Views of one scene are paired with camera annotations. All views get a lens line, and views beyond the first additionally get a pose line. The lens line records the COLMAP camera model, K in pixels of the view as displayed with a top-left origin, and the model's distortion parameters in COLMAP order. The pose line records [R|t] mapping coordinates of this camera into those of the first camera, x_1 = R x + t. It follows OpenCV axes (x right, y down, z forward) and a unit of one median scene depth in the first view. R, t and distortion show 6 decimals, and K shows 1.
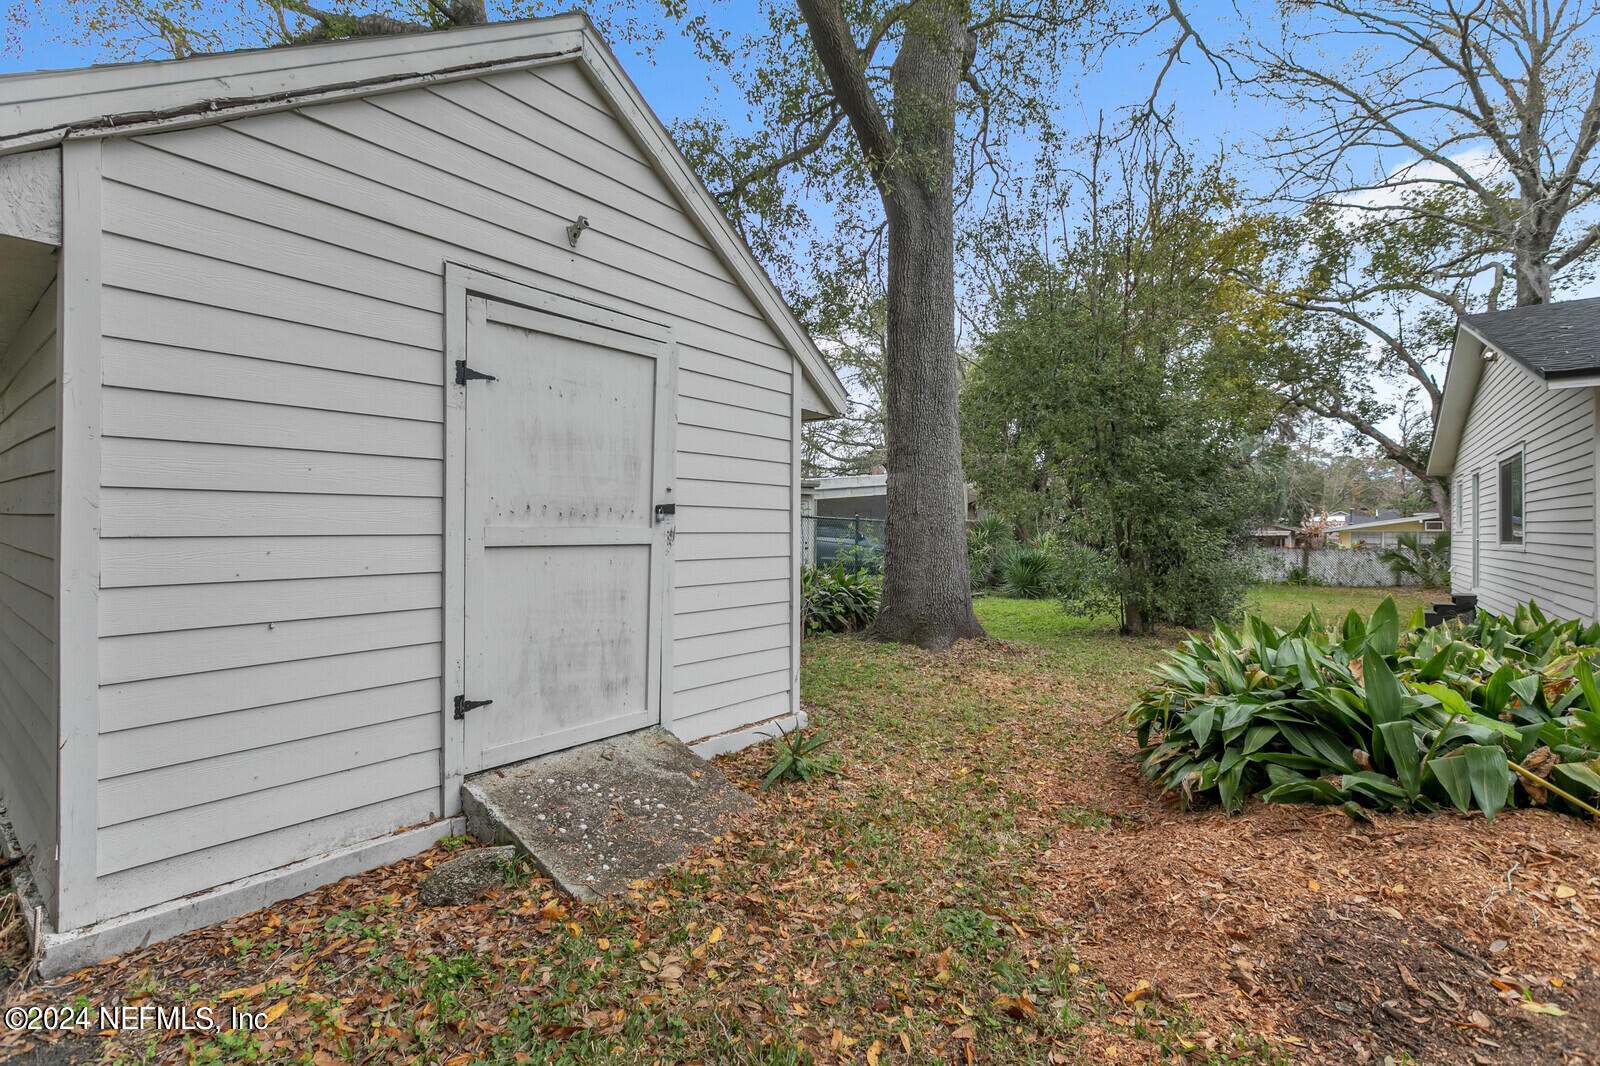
lens RADIAL K [[715.0, 0, 799.4], [0, 715.0, 525.8], [0, 0, 1]] dist [-0.000143, -0.000073]
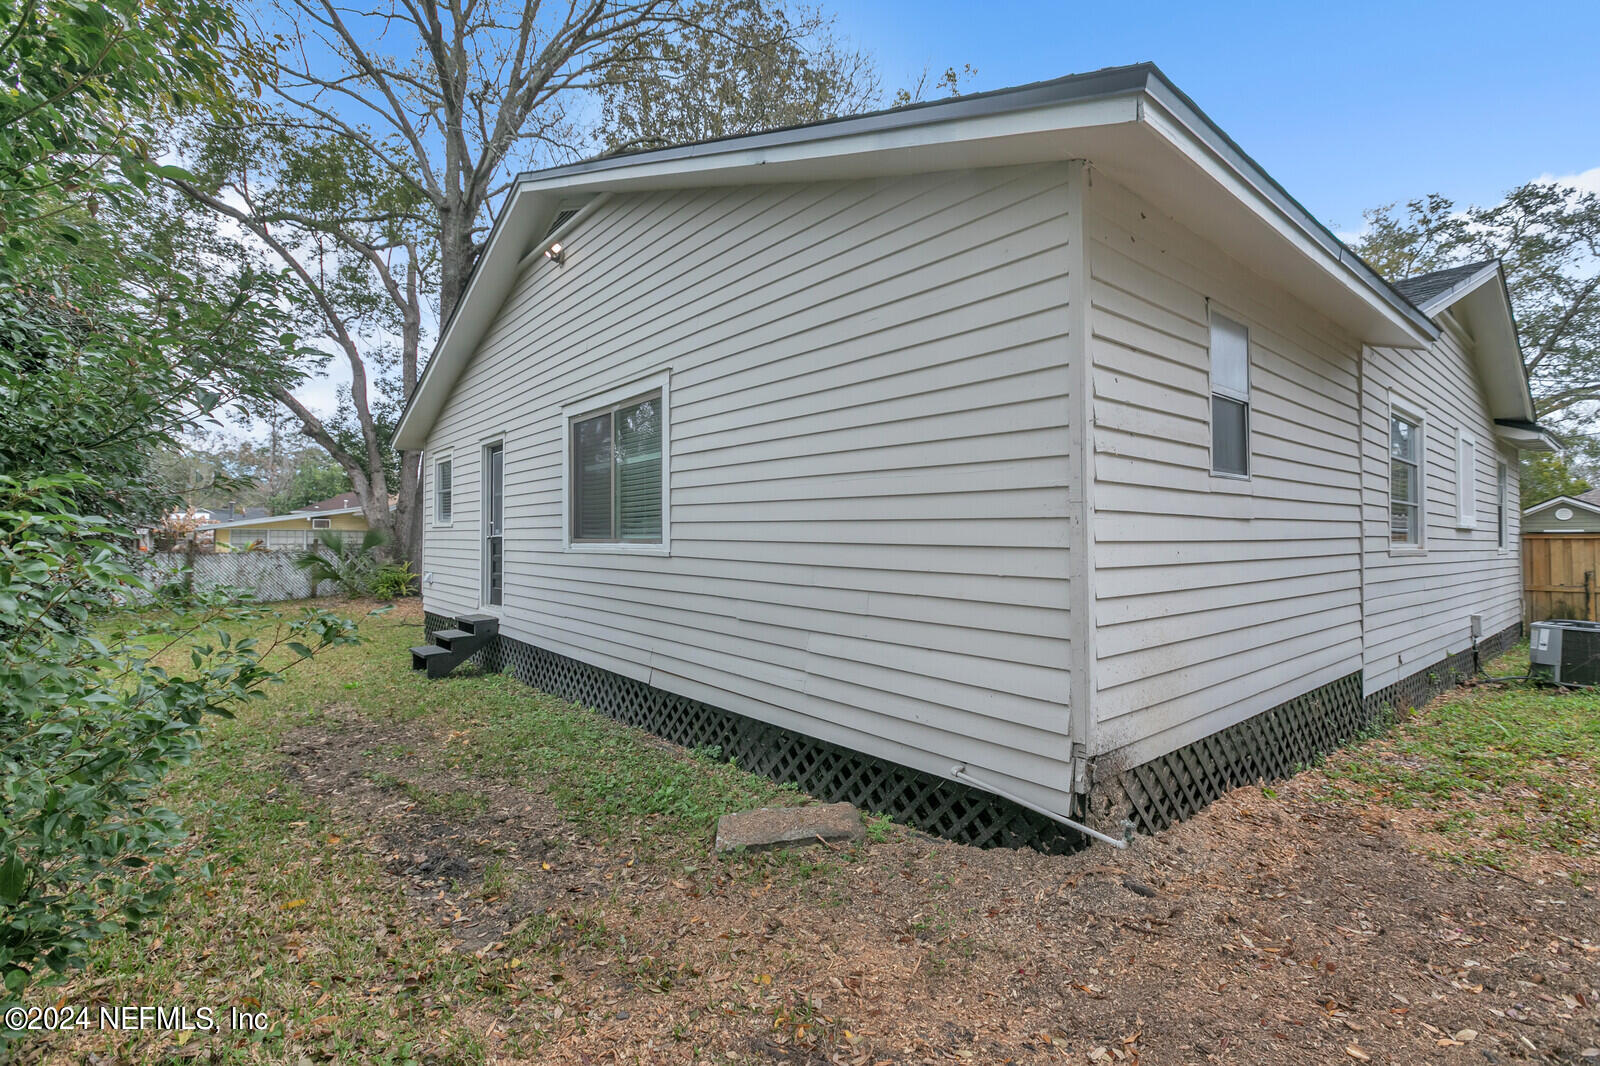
lens RADIAL K [[715.0, 0, 799.4], [0, 715.0, 525.8], [0, 0, 1]] dist [-0.000143, -0.000073]
pose [[0.217818, 0.007510, 0.975961, 0.184057], [-0.007612, 0.999953, -0.005996, 0.005802], [-0.975960, -0.006123, 0.217865, 0.307245]]
